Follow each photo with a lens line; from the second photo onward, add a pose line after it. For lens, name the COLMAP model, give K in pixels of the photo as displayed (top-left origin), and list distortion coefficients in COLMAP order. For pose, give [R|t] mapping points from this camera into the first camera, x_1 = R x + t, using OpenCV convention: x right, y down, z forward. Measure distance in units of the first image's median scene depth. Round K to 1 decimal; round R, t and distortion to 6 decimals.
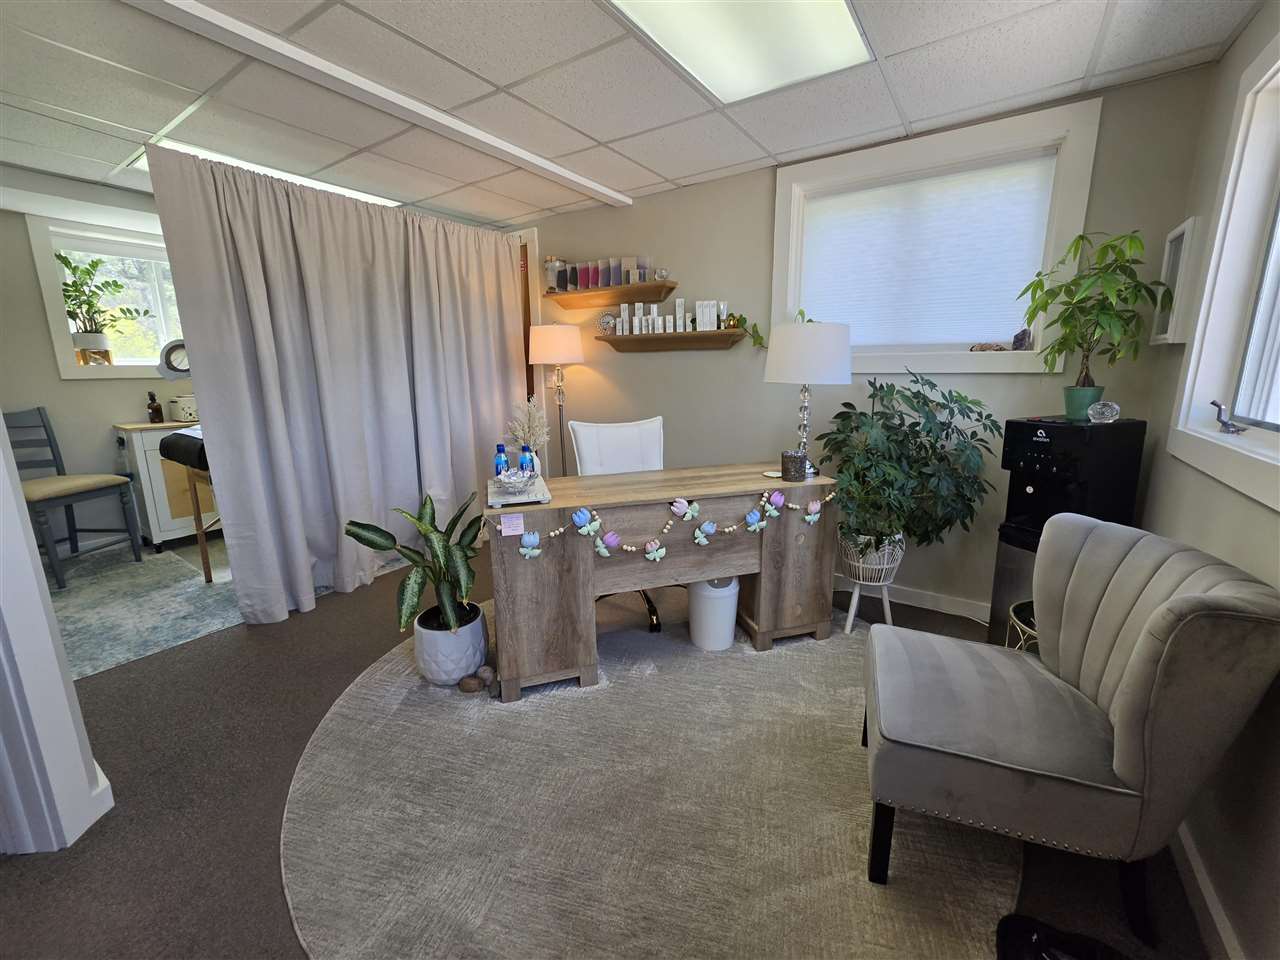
lens RADIAL K [[512.5, 0, 639.4], [0, 512.5, 475.0], [0, 0, 1]] dist [-0.001294, 0.000879]
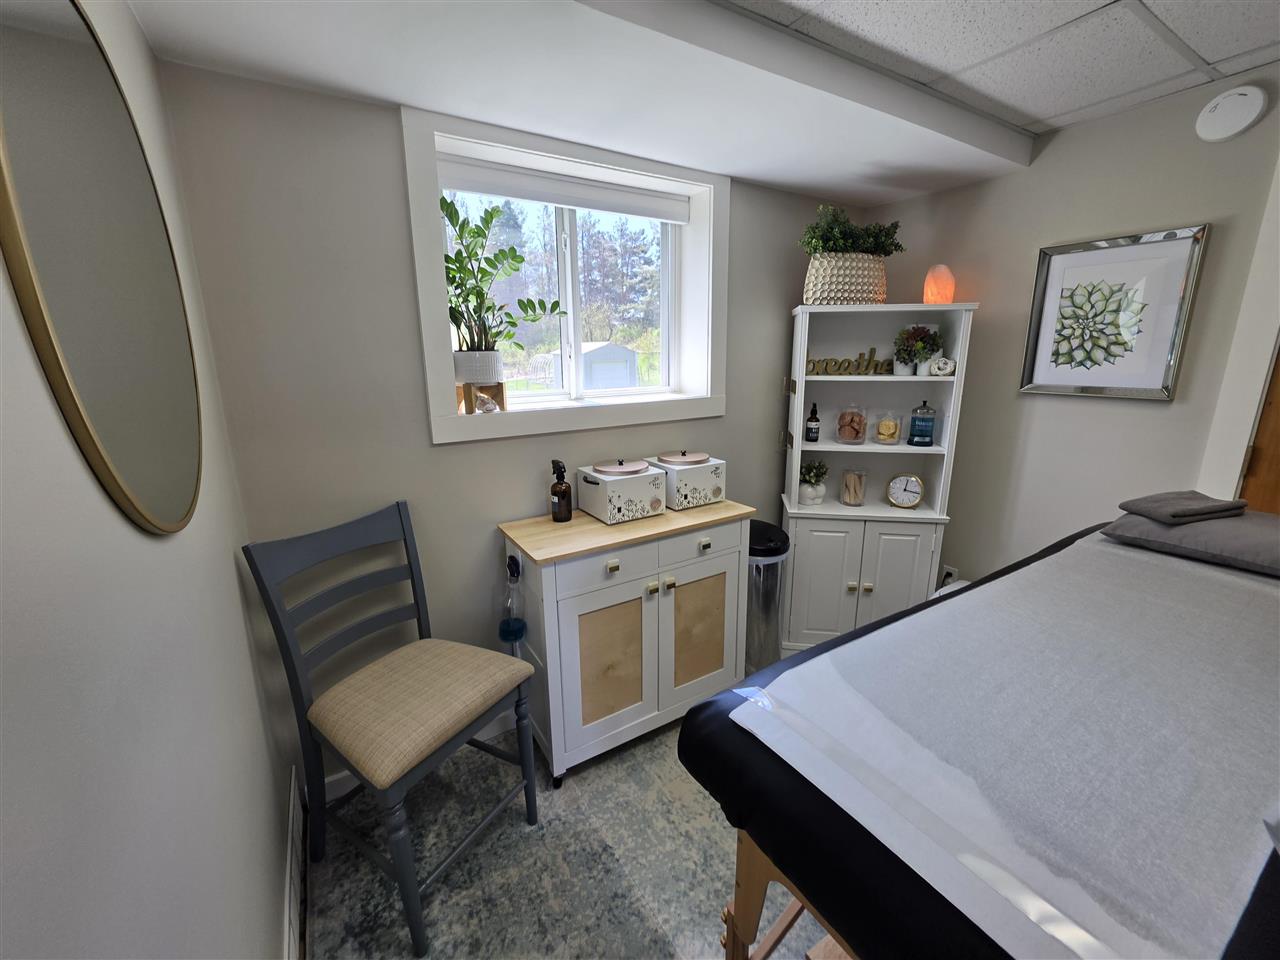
lens RADIAL K [[512.5, 0, 643.3], [0, 512.5, 474.3], [0, 0, 1]] dist [-0.001294, 0.000879]
pose [[0.919952, 0.087701, -0.382097, -0.702816], [-0.075299, 0.996037, 0.047324, -0.187528], [0.384733, -0.014764, 0.922910, 0.579441]]
